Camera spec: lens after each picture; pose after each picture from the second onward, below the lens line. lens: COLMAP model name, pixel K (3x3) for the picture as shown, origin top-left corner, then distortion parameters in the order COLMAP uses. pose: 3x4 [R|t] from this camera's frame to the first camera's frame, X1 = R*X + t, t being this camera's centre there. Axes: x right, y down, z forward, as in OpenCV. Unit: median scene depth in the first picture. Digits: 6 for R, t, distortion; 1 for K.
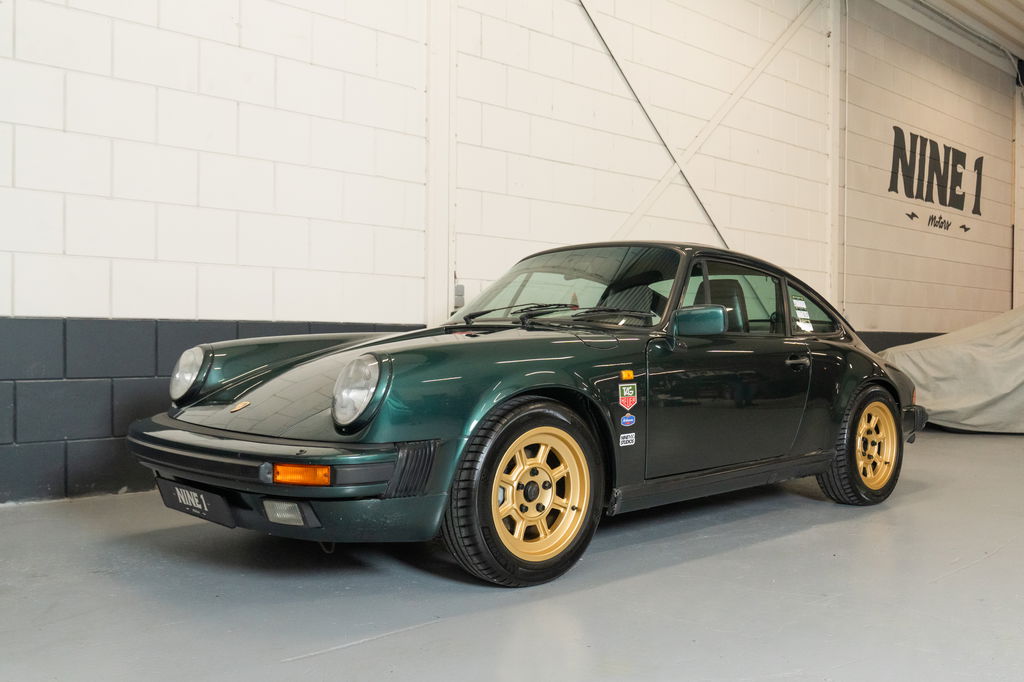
lens RADIAL K [[835.6, 0, 533.9], [0, 835.6, 385.5], [0, 0, 1]] dist [-0.017362, 0.005459]
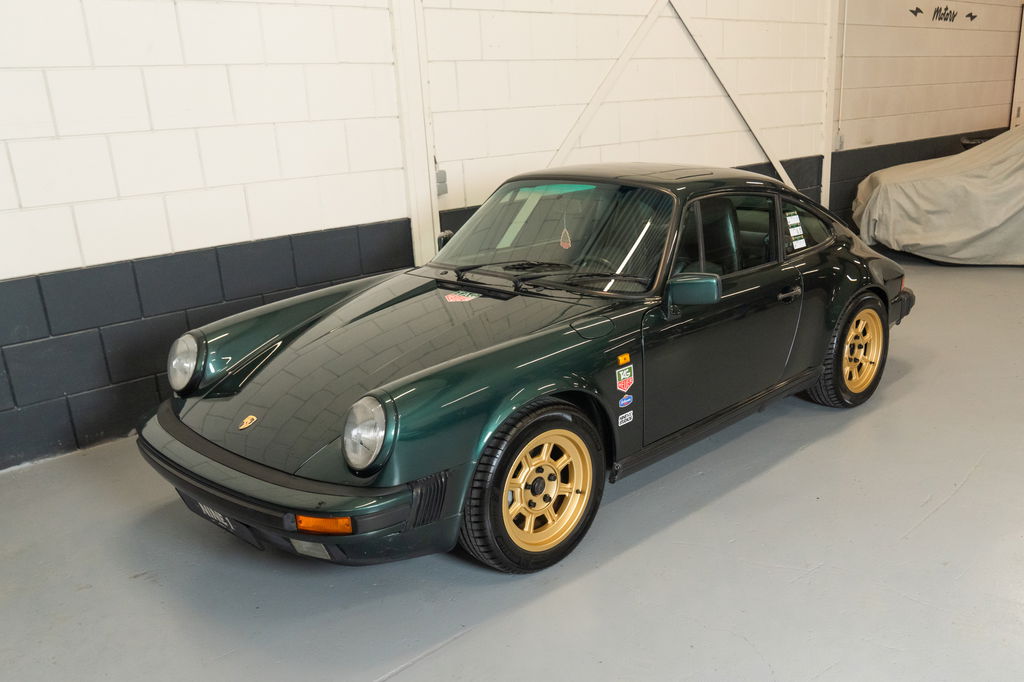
lens RADIAL K [[839.5, 0, 558.3], [0, 839.5, 395.8], [0, 0, 1]] dist [-0.012813, -0.000729]
pose [[0.997492, -0.063370, 0.031540, -0.002738], [0.051426, 0.954950, 0.292277, -0.224093], [-0.048641, -0.289922, 0.955813, 0.008612]]
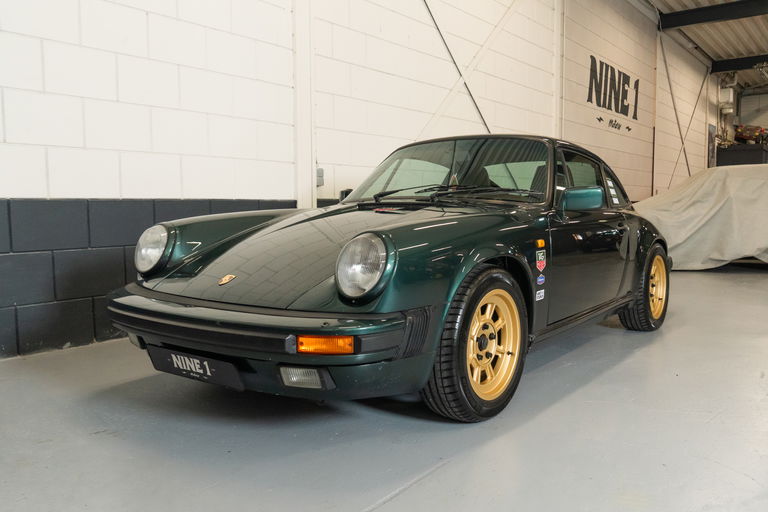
lens RADIAL K [[577.8, 0, 385.3], [0, 577.8, 277.0], [0, 0, 1]] dist [-0.019238, -0.001539]
pose [[0.986567, -0.030575, 0.160472, -0.208401], [0.019541, 0.997363, 0.069893, -0.022133], [-0.162186, -0.065819, 0.984563, 0.157005]]
